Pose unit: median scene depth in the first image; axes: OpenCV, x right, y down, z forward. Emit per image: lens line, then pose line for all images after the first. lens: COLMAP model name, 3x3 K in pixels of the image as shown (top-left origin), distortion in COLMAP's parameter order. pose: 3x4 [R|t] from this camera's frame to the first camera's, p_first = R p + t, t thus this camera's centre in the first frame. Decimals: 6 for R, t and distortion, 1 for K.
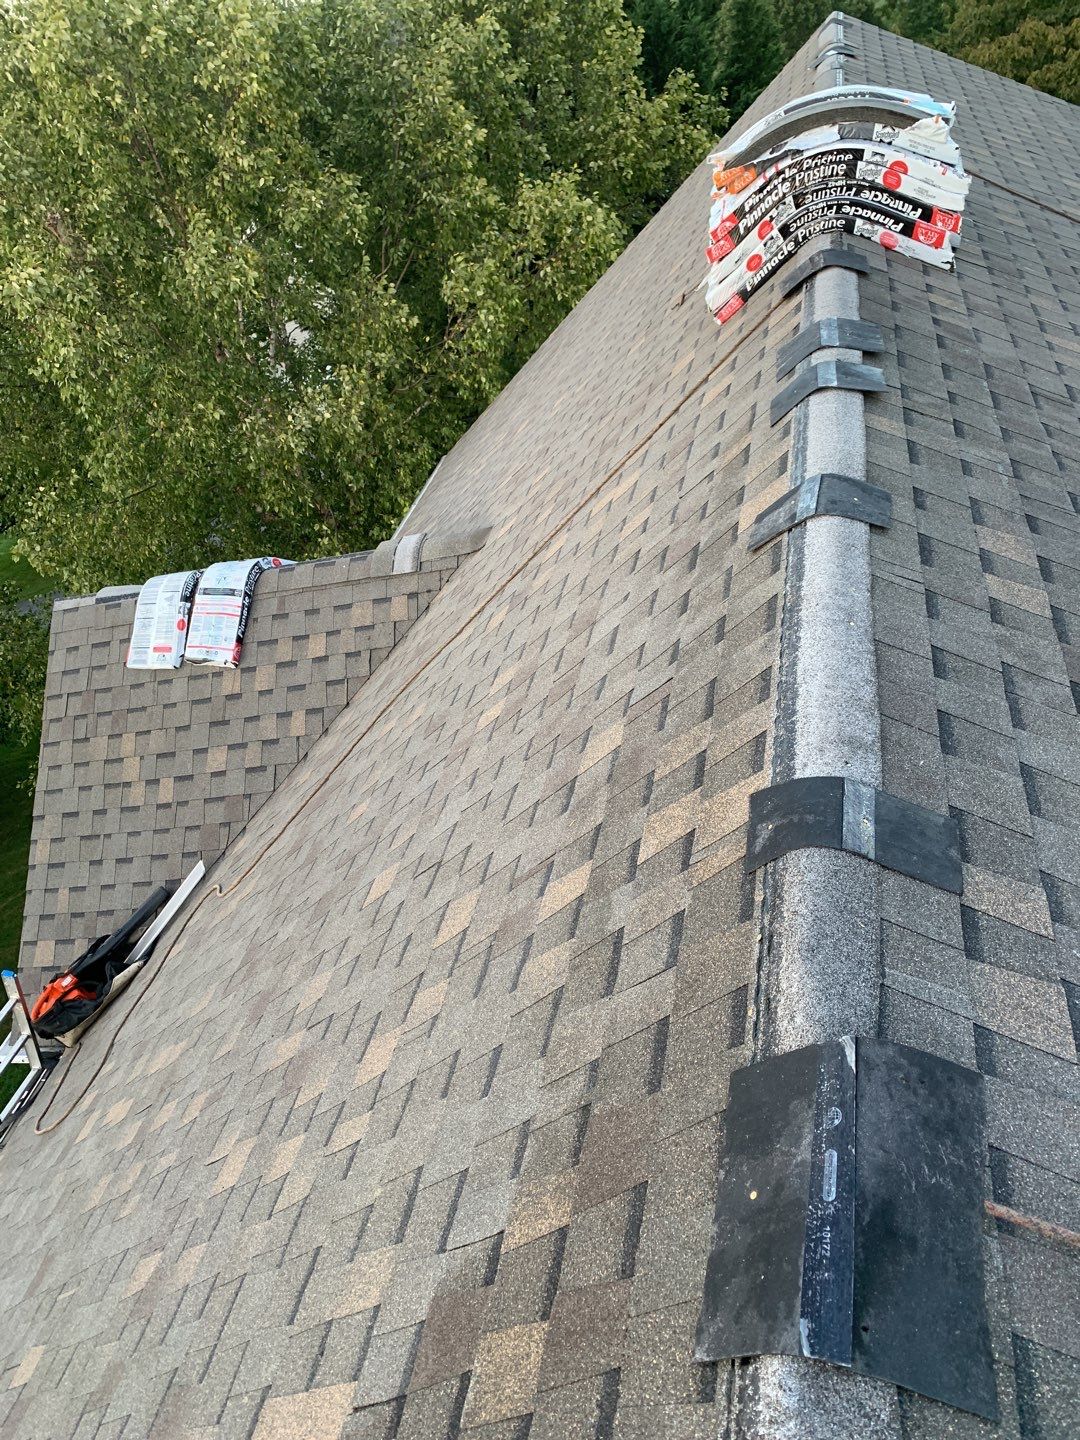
lens RADIAL K [[1096.8, 0, 526.9], [0, 1096.8, 715.5], [0, 0, 1]] dist [0.012733, -0.001229]
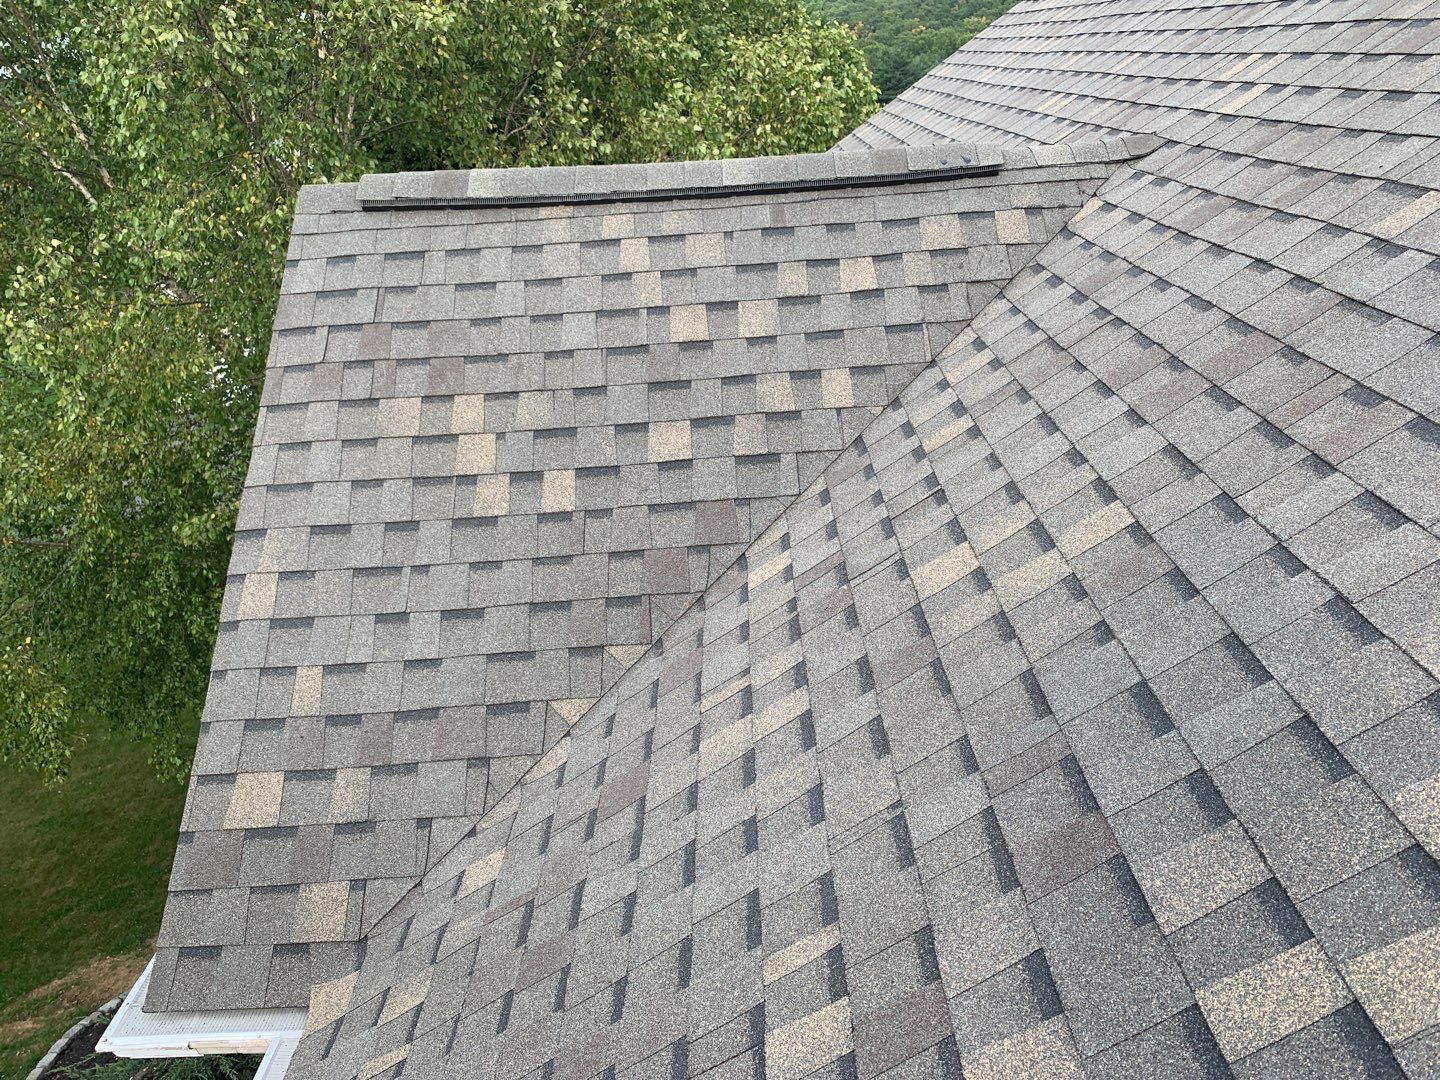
lens RADIAL K [[1096.8, 0, 732.9], [0, 1096.8, 554.7], [0, 0, 1]] dist [0.012733, -0.001229]
pose [[0.949331, 0.117518, 0.291478, -0.390482], [-0.052007, 0.973413, -0.223077, 0.206400], [-0.309944, 0.196615, 0.930203, 0.483593]]
